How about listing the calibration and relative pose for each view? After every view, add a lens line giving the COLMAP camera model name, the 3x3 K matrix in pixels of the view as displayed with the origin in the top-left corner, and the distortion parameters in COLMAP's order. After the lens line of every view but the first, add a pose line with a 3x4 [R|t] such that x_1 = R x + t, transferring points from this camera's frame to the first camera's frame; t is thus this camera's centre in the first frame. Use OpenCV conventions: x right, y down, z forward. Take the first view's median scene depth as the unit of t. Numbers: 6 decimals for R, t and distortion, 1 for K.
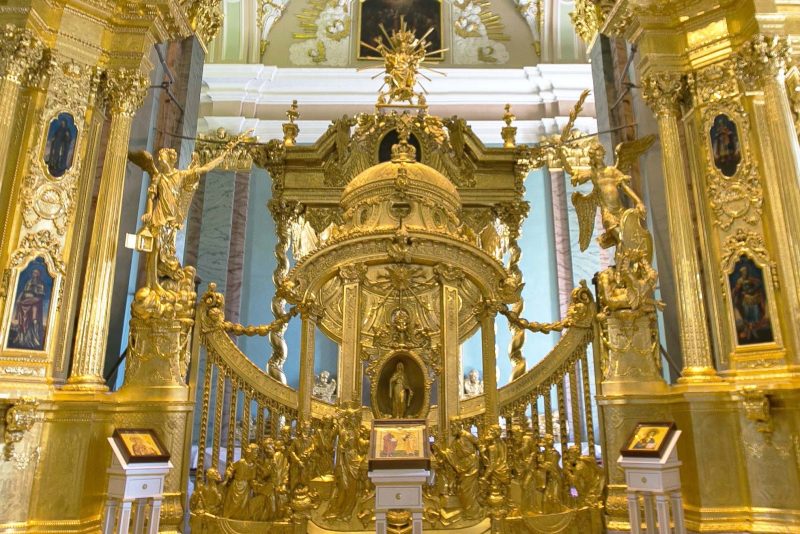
lens RADIAL K [[726.2, 0, 428.0], [0, 726.2, 140.9], [0, 0, 1]] dist [-0.035789, 0.000000]
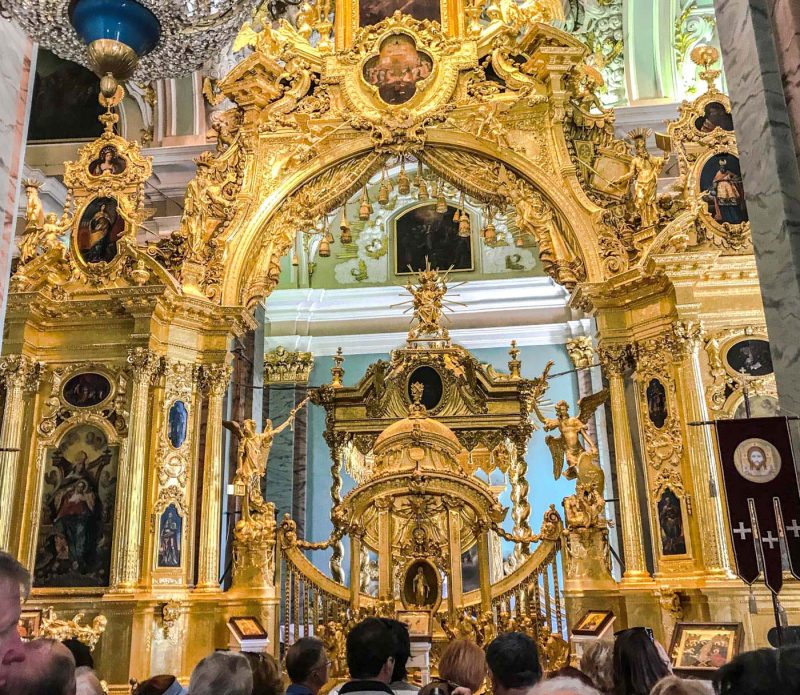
lens RADIAL K [[793.2, 0, 389.7], [0, 793.2, 341.6], [0, 0, 1]] dist [0.016928, 0.000000]
pose [[0.989202, -0.050589, -0.137547, 0.136851], [0.060669, 0.995693, 0.070105, -0.241220], [0.133408, -0.077693, 0.988011, -0.498351]]
